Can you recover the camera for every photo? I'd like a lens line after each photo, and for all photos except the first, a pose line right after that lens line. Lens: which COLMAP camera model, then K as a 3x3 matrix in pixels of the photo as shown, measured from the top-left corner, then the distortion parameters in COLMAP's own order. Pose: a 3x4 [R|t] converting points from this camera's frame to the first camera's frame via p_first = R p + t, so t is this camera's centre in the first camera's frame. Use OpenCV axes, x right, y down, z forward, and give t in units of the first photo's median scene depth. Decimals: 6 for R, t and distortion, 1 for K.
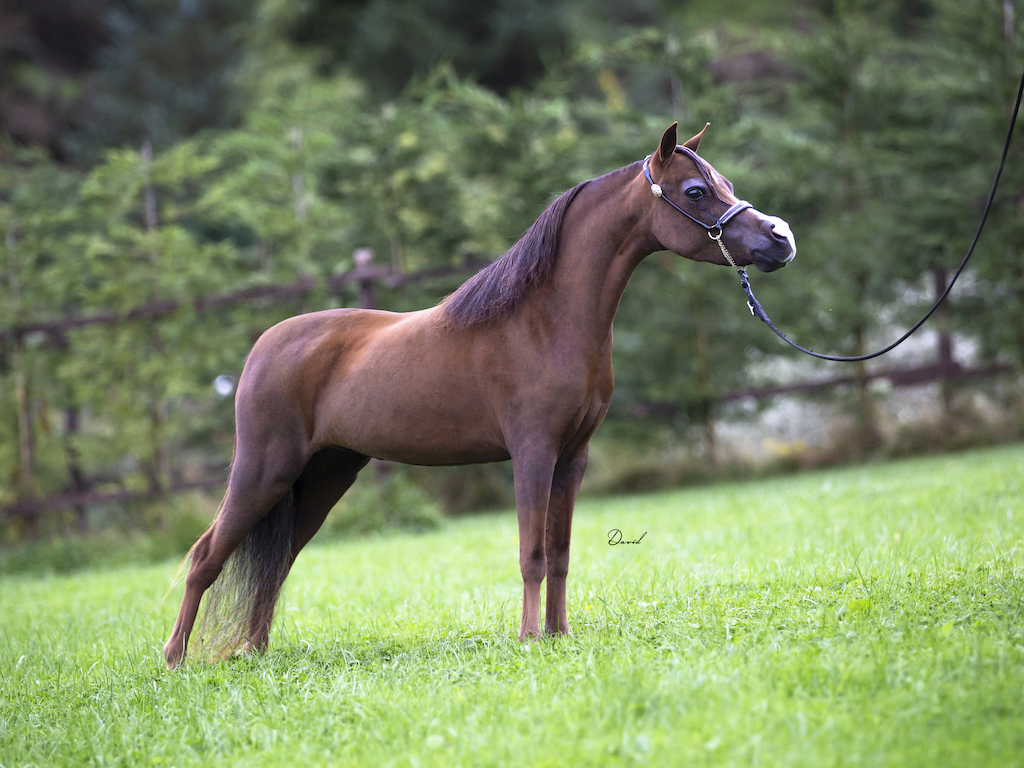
lens RADIAL K [[4428.3, 0, 512.0], [0, 4428.3, 384.0], [0, 0, 1]] dist [-0.136791, 1.921718]
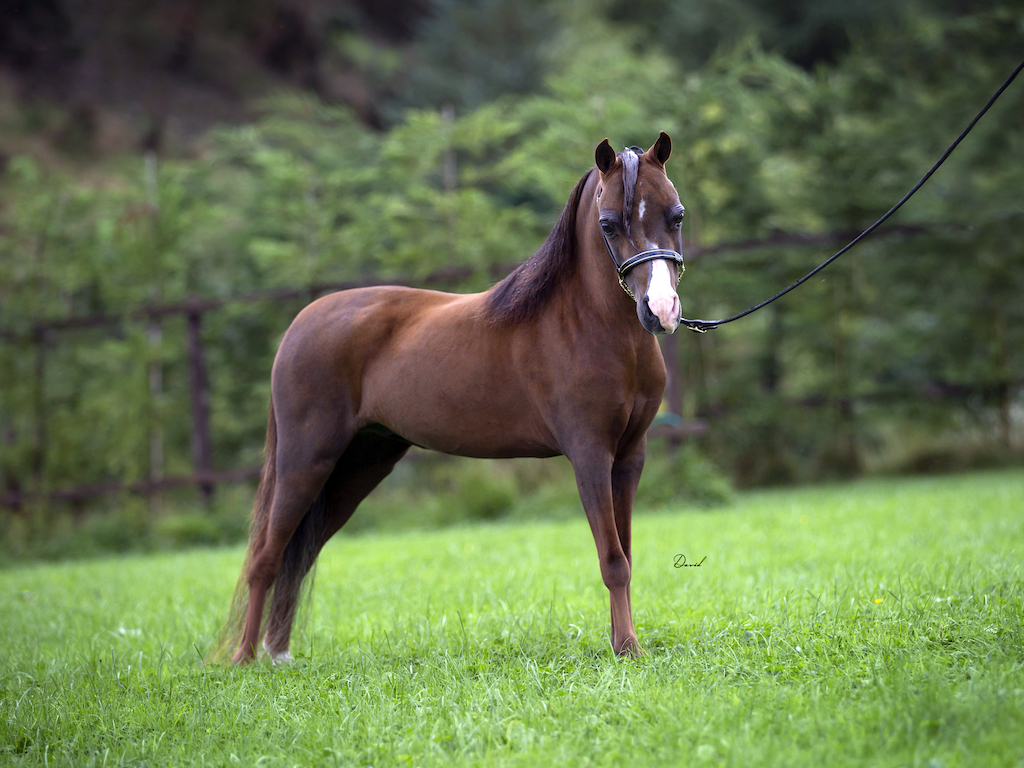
lens RADIAL K [[3842.7, 0, 512.0], [0, 3842.7, 384.0], [0, 0, 1]] dist [0.024204, 1.356055]
pose [[0.996349, 0.036340, -0.077258, 0.001076], [-0.035697, 0.999316, 0.009688, -0.000870], [0.077558, -0.006895, 0.996964, 0.176470]]
